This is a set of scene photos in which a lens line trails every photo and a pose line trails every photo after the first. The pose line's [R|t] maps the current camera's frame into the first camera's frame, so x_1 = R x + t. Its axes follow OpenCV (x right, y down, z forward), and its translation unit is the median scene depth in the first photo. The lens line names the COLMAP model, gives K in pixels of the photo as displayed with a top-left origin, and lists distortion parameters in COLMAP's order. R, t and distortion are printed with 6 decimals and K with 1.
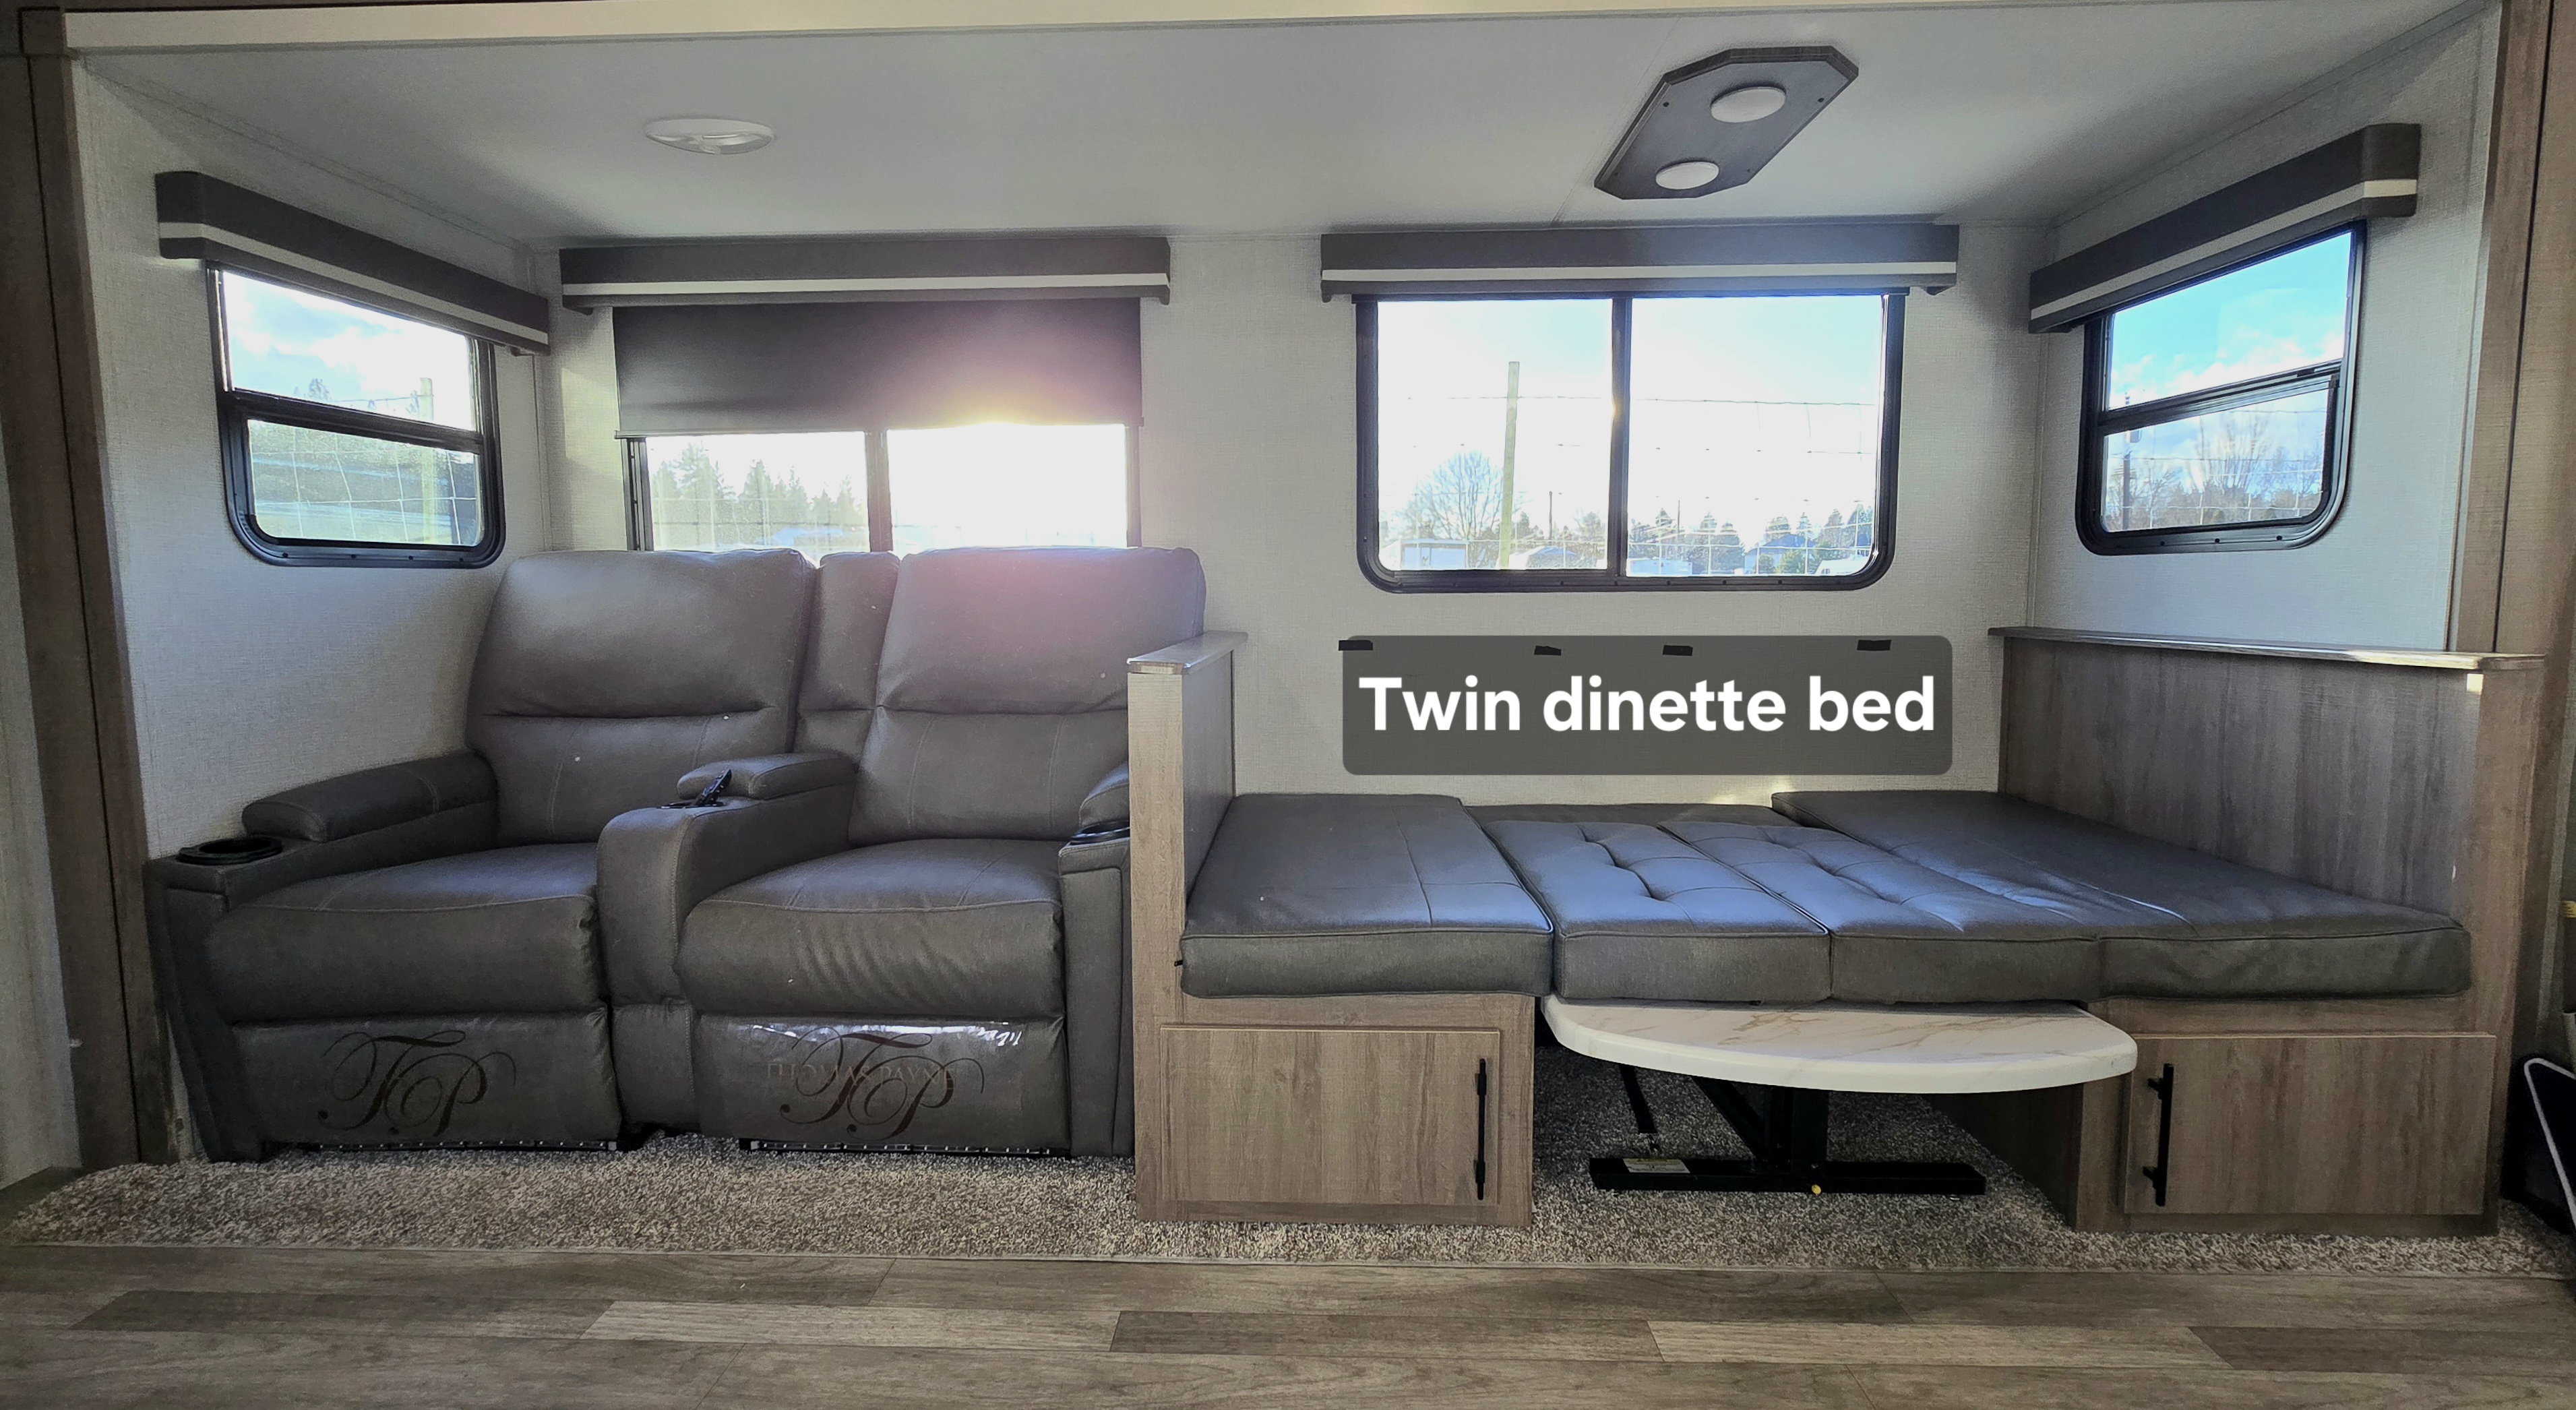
lens RADIAL K [[1090.0, 0, 1284.7], [0, 1090.0, 687.9], [0, 0, 1]] dist [-0.002192, 0.000158]
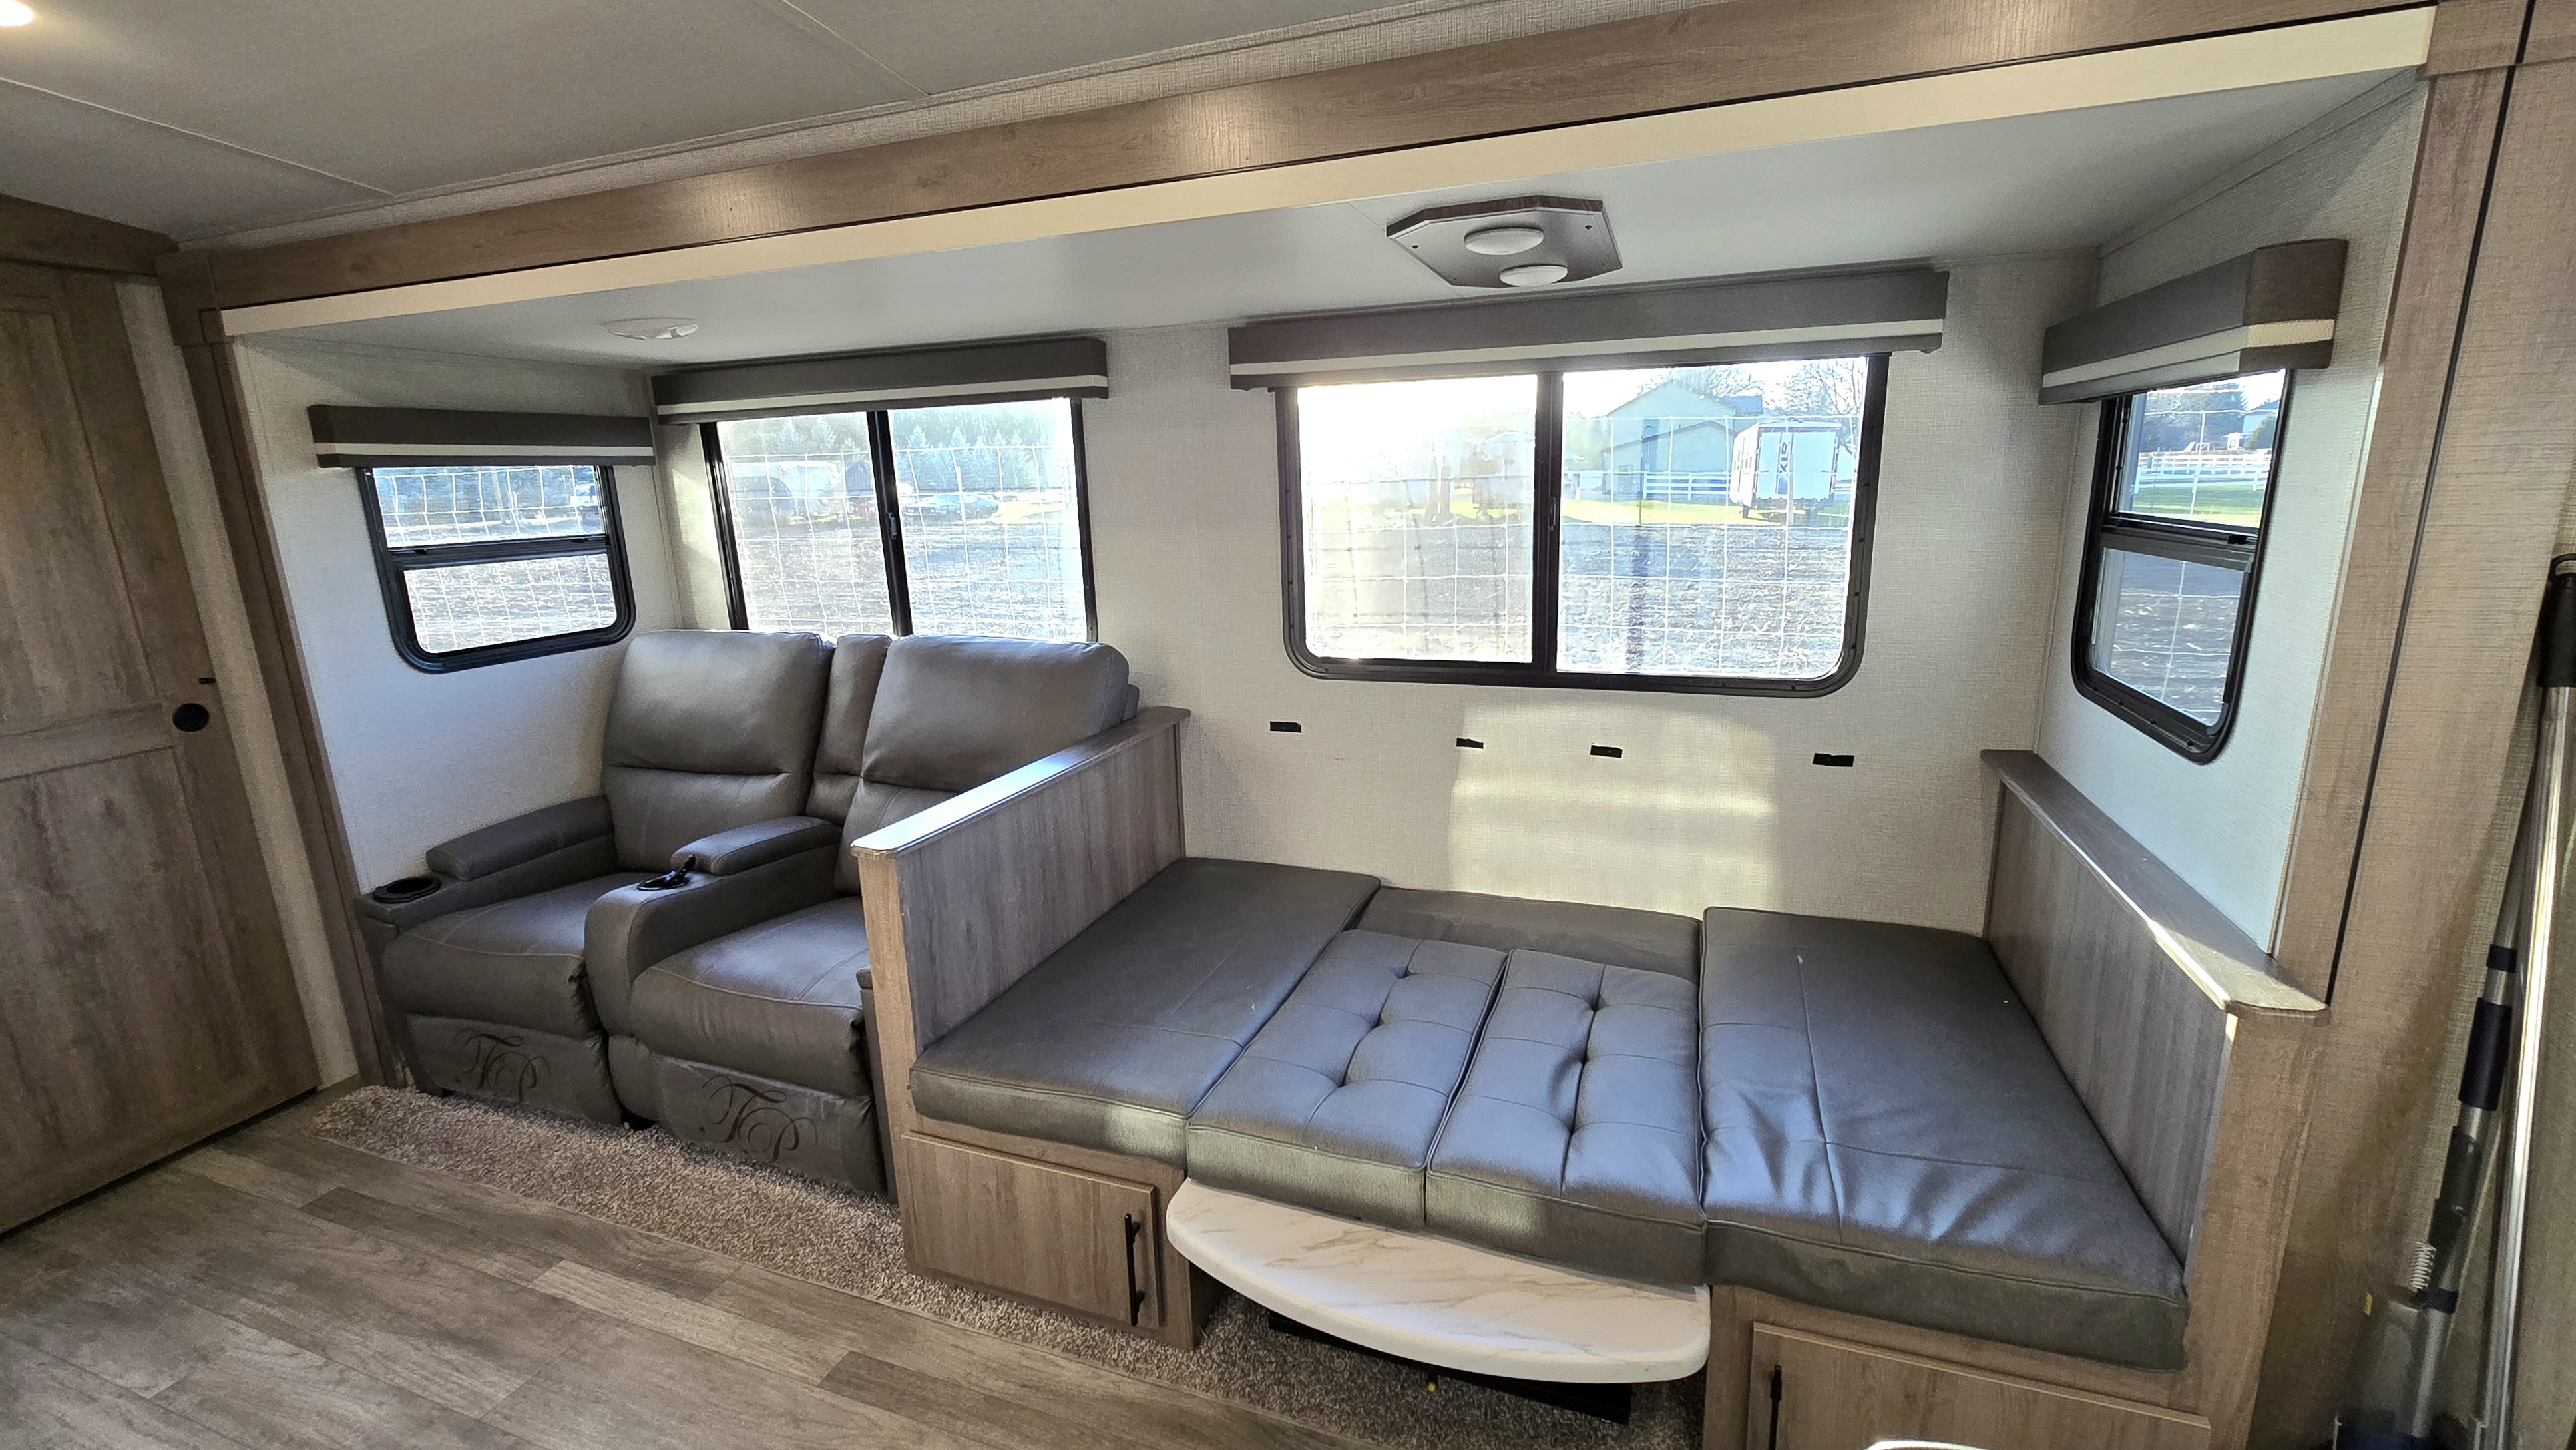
lens RADIAL K [[1076.7, 0, 1288.0], [0, 1076.7, 725.0], [0, 0, 1]] dist [-0.001269, 0.000072]
pose [[0.949049, 0.049973, -0.311142, 0.569971], [-0.005940, 0.990008, 0.140889, -0.273861], [0.315074, -0.131862, 0.939862, 0.064159]]
